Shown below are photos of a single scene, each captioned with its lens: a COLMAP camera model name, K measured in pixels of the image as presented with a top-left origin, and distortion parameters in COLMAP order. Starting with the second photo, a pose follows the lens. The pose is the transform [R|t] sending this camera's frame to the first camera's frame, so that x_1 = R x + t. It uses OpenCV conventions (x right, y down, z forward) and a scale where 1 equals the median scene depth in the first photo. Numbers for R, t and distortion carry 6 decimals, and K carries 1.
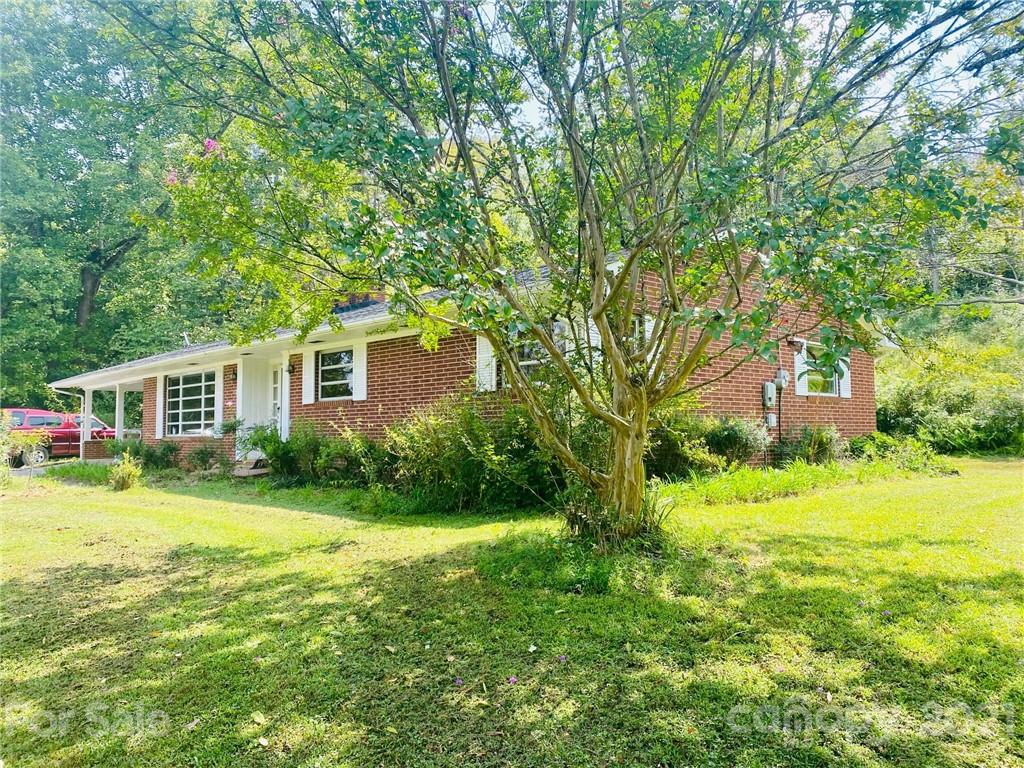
lens RADIAL K [[793.6, 0, 512.0], [0, 793.6, 384.0], [0, 0, 1]] dist [0.058960, -0.001022]
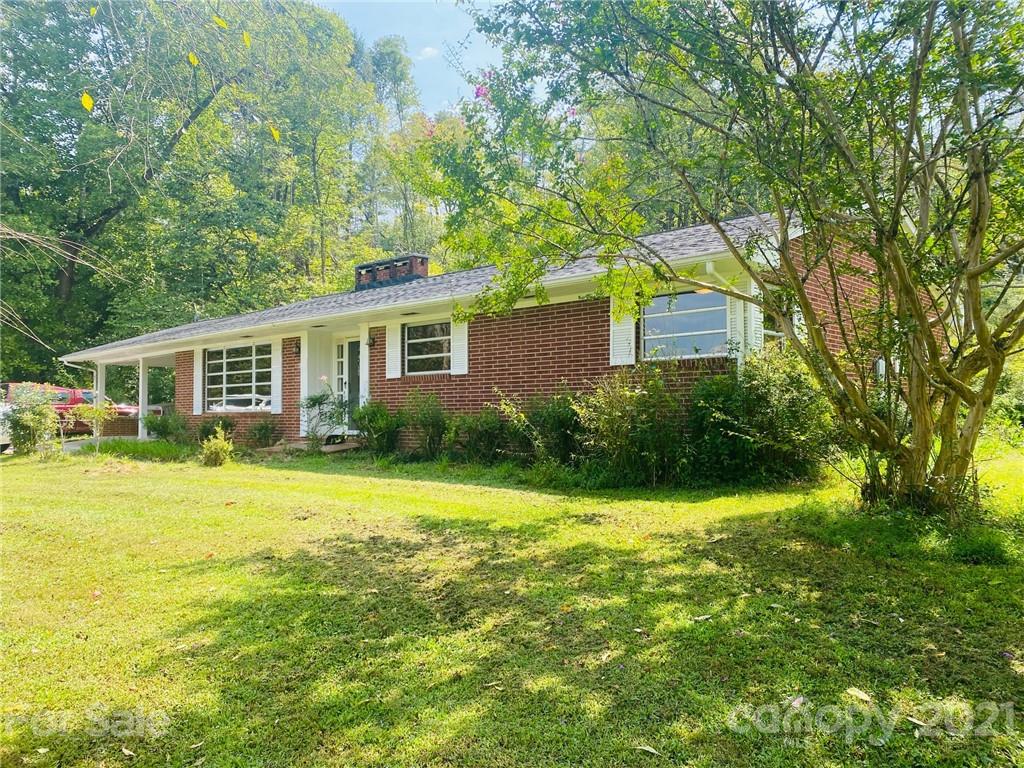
lens RADIAL K [[793.6, 0, 512.0], [0, 793.6, 384.0], [0, 0, 1]] dist [0.058960, -0.001022]
pose [[0.997680, 0.007317, 0.067677, -0.151701], [-0.008817, 0.999721, 0.021895, 0.008206], [-0.067498, -0.022441, 0.997467, 0.021641]]
